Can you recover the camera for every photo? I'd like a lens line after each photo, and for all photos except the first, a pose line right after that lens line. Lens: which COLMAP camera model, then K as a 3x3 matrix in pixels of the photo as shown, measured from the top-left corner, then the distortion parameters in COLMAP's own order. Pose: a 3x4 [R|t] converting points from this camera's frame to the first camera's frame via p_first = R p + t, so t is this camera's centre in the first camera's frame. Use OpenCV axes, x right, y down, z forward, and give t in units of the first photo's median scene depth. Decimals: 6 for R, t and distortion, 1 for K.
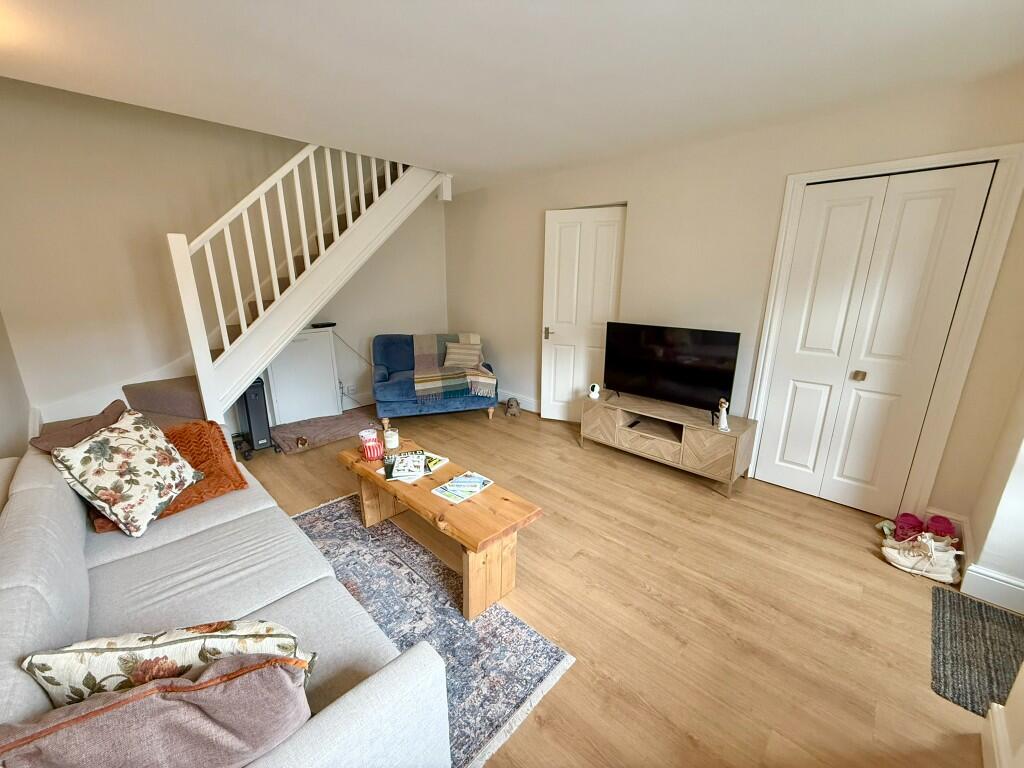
lens RADIAL K [[409.4, 0, 509.1], [0, 409.4, 385.9], [0, 0, 1]] dist [0.002151, 0.000077]
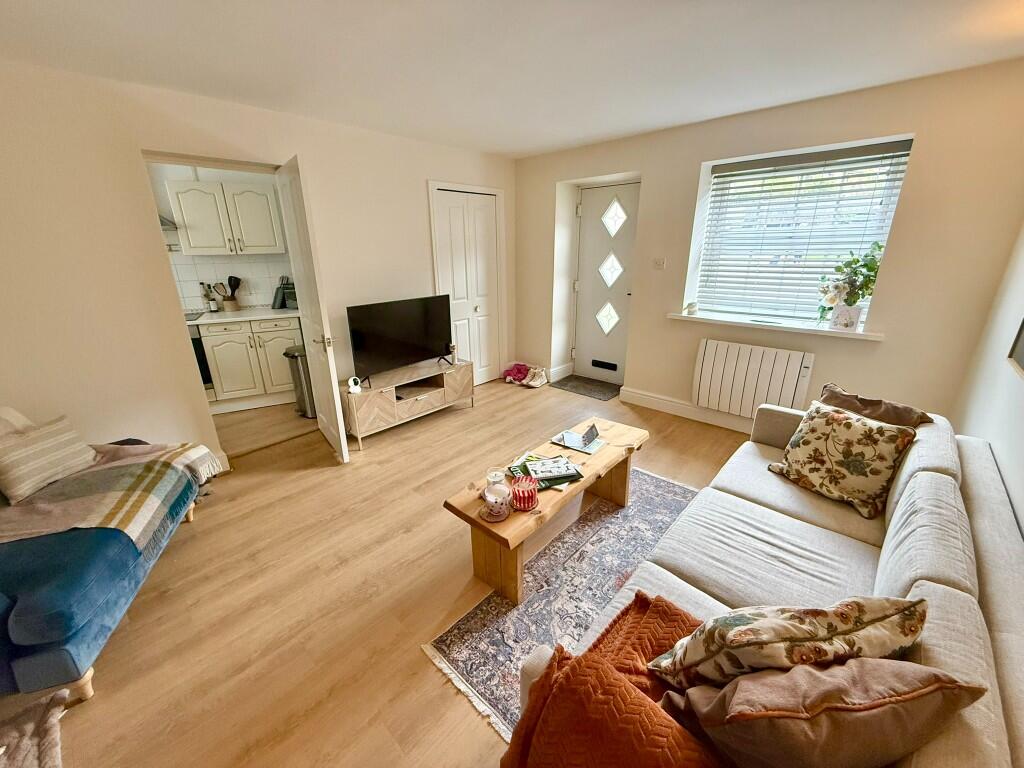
lens RADIAL K [[409.4, 0, 508.5], [0, 409.4, 385.1], [0, 0, 1]] dist [0.002151, 0.000077]
pose [[-0.036598, -0.326541, 0.944474, -0.846007], [0.271780, 0.906232, 0.323850, -0.241668], [-0.961663, 0.268542, 0.055581, 0.796074]]
